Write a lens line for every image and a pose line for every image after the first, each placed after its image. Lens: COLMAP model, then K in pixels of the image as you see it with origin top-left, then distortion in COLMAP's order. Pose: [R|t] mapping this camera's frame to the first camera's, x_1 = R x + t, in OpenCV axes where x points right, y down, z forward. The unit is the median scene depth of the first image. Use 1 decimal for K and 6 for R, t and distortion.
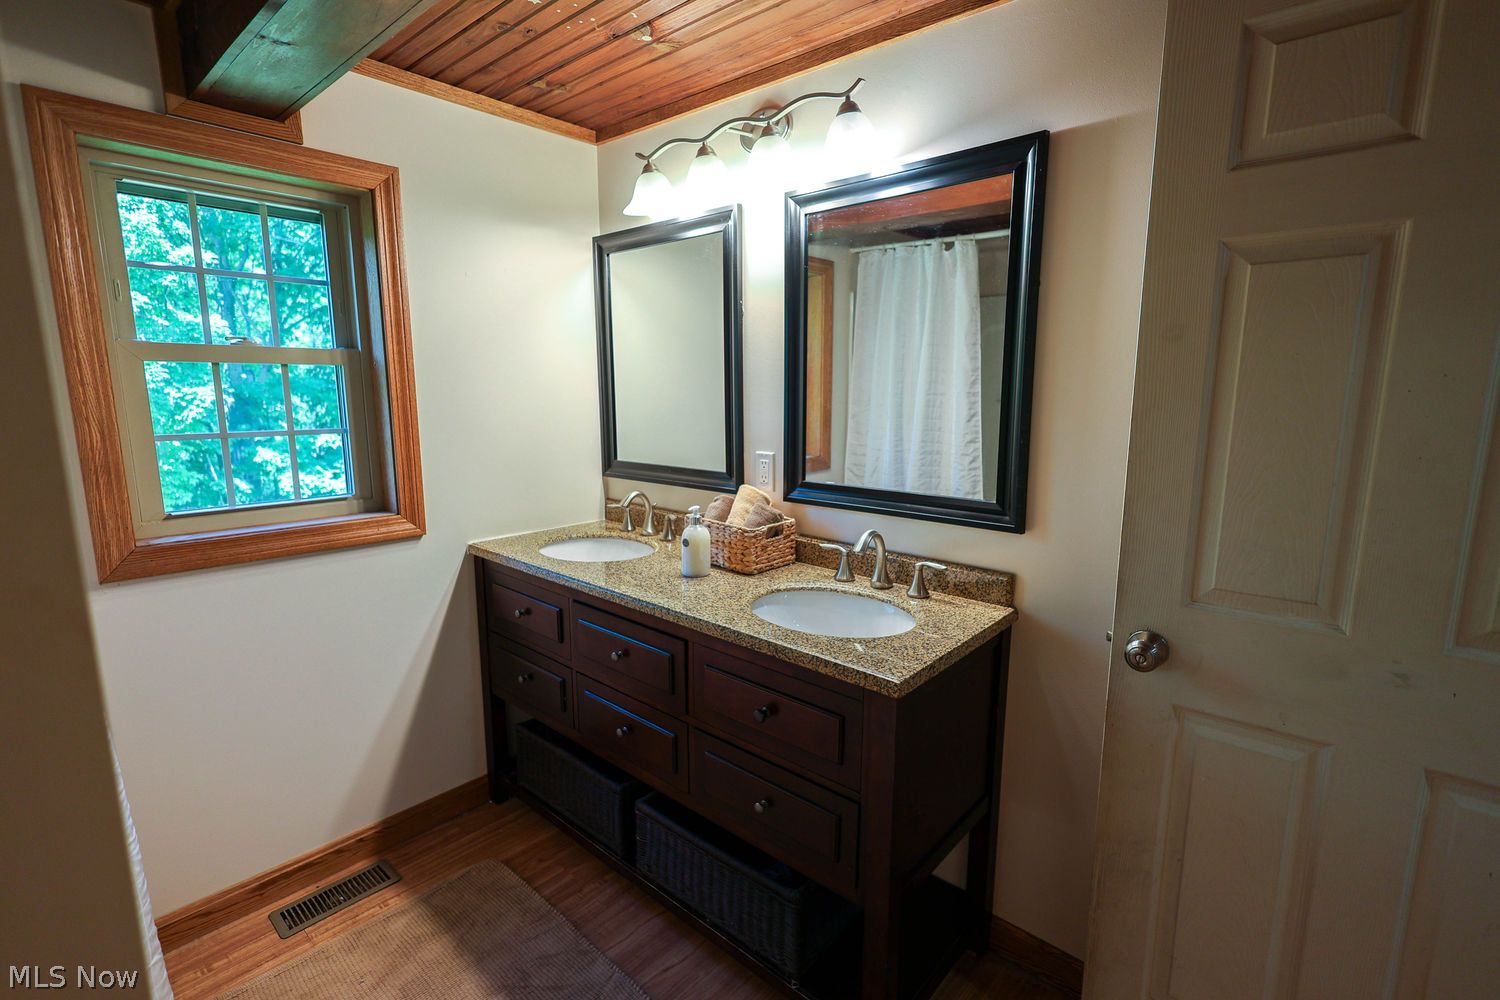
lens RADIAL K [[696.0, 0, 747.2], [0, 696.0, 501.0], [0, 0, 1]] dist [-0.000786, 0.001296]
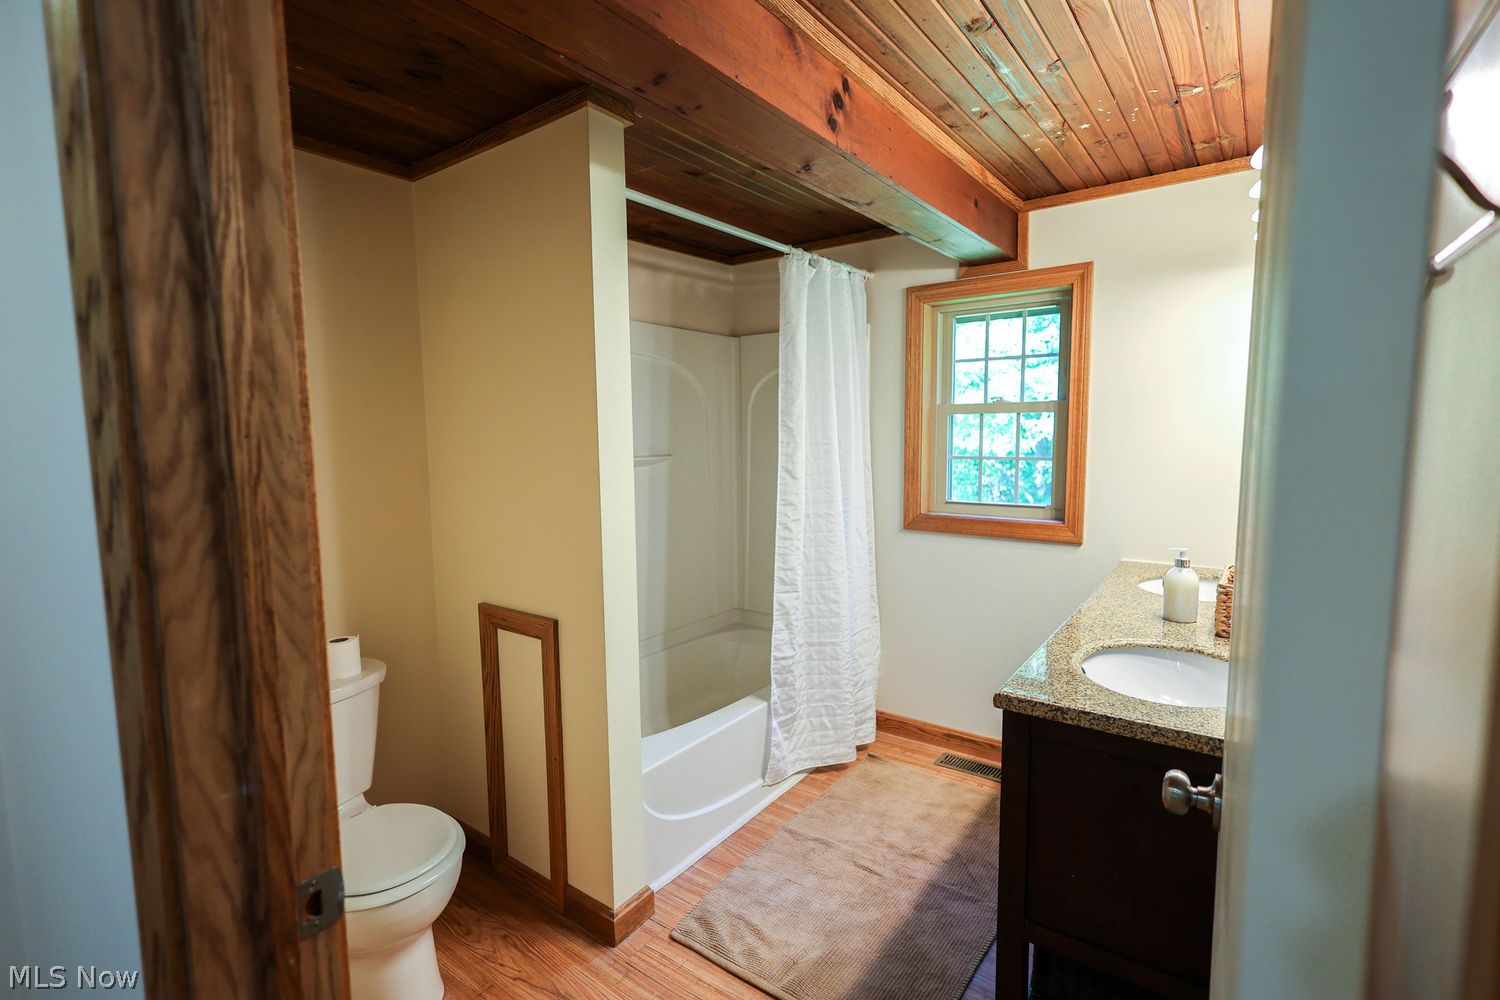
lens RADIAL K [[696.0, 0, 750.8], [0, 696.0, 502.3], [0, 0, 1]] dist [-0.000786, 0.001296]
pose [[0.092984, 0.097547, -0.990878, 0.825945], [-0.152818, 0.984796, 0.082608, -0.043476], [0.983870, 0.143743, 0.106477, 0.306816]]
